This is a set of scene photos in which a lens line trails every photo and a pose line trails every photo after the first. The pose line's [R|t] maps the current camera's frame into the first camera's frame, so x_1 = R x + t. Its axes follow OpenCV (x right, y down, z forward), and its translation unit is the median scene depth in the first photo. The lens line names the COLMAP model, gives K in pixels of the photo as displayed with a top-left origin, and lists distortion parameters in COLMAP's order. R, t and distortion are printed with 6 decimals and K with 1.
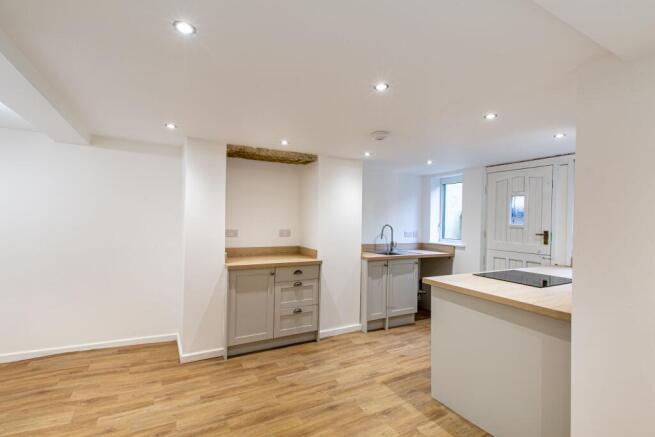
lens RADIAL K [[301.8, 0, 328.8], [0, 301.8, 212.5], [0, 0, 1]] dist [0.000559, -0.000135]
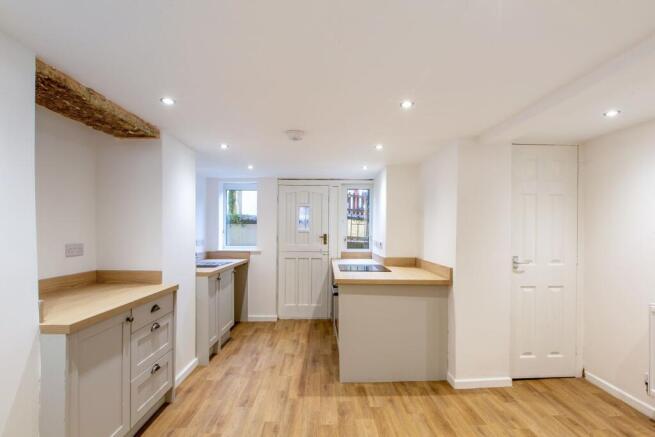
lens RADIAL K [[302.1, 0, 328.2], [0, 302.1, 225.0], [0, 0, 1]] dist [0.000381, 0.000039]
pose [[0.471904, 0.001084, 0.881649, -0.493201], [-0.020435, 0.999744, 0.009709, 0.007492], [-0.881413, -0.022598, 0.471806, 0.377488]]
